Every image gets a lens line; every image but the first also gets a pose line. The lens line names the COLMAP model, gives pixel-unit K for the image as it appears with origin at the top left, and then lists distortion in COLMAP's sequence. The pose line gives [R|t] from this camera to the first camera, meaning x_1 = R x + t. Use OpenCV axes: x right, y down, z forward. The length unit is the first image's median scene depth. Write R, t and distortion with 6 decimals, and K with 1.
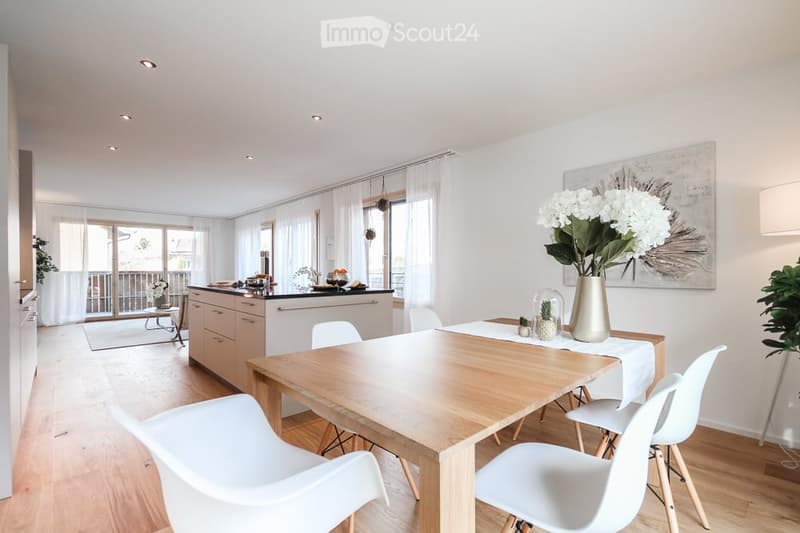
lens RADIAL K [[364.6, 0, 400.0], [0, 364.6, 266.5], [0, 0, 1]] dist [0.001272, -0.000049]
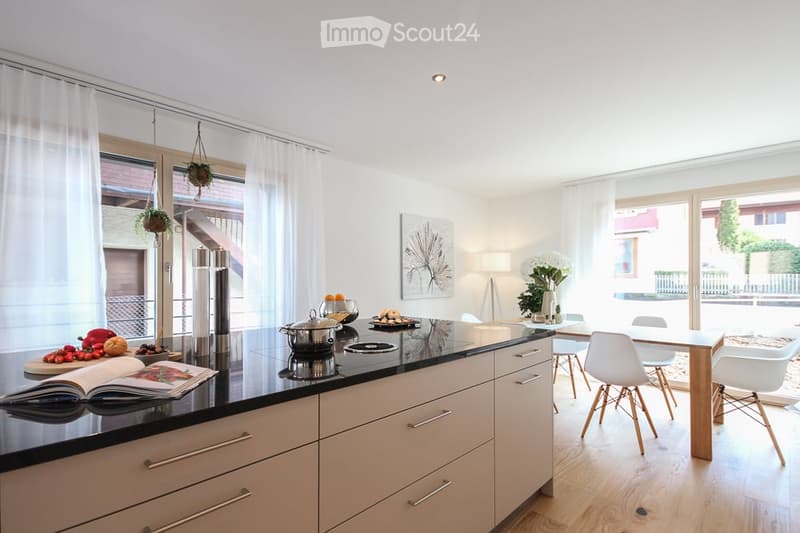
lens RADIAL K [[387.3, 0, 401.0], [0, 387.3, 279.2], [0, 0, 1]] dist [0.006448, -0.000574]
pose [[-0.050864, -0.000311, 0.998706, -1.042148], [-0.008542, 0.999964, -0.000123, -0.023830], [-0.998669, -0.008537, -0.050864, 1.183643]]
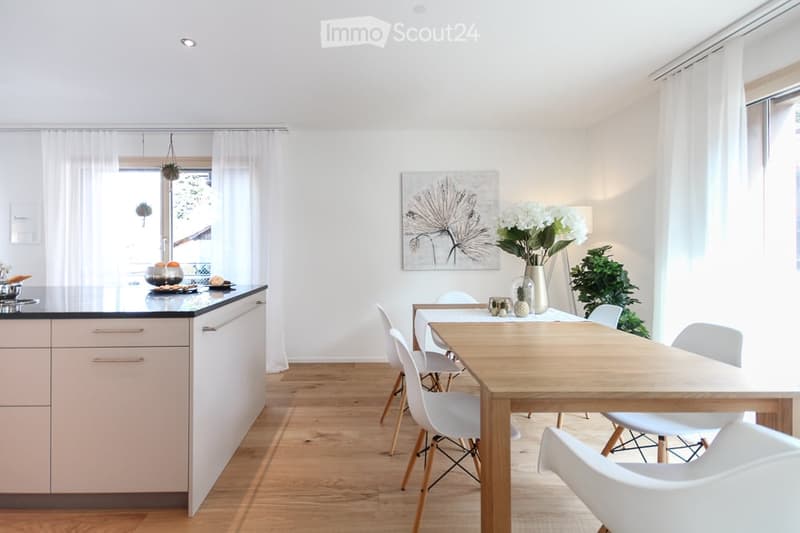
lens RADIAL K [[378.2, 0, 366.2], [0, 378.2, 247.1], [0, 0, 1]] dist [0.001833, -0.000245]
pose [[0.675839, -0.001427, 0.737048, -0.564730], [0.001179, 0.999999, 0.000855, -0.025268], [-0.737048, 0.000292, 0.675840, 0.298131]]
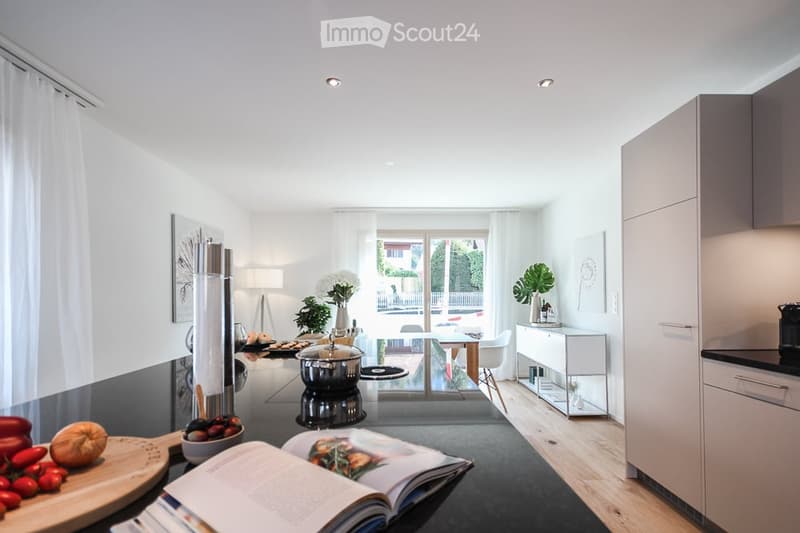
lens RADIAL K [[379.8, 0, 405.0], [0, 379.8, 293.7], [0, 0, 1]] dist [0.000824, 0.000020]
pose [[-0.753269, 0.006928, 0.657676, -0.838894], [-0.001422, 0.999925, -0.012162, -0.020156], [-0.657710, -0.010096, -0.753203, 1.526235]]
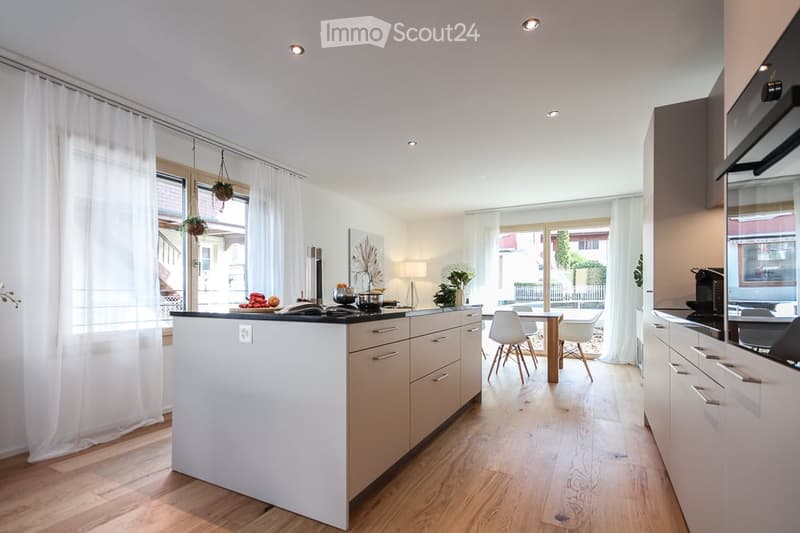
lens RADIAL K [[376.4, 0, 399.6], [0, 376.4, 293.3], [0, 0, 1]] dist [-0.002279, -0.000096]
pose [[-0.337265, -0.002697, 0.941406, -1.357303], [-0.008682, 0.999962, -0.000246, 0.036722], [-0.941370, -0.008256, -0.337275, 1.502511]]
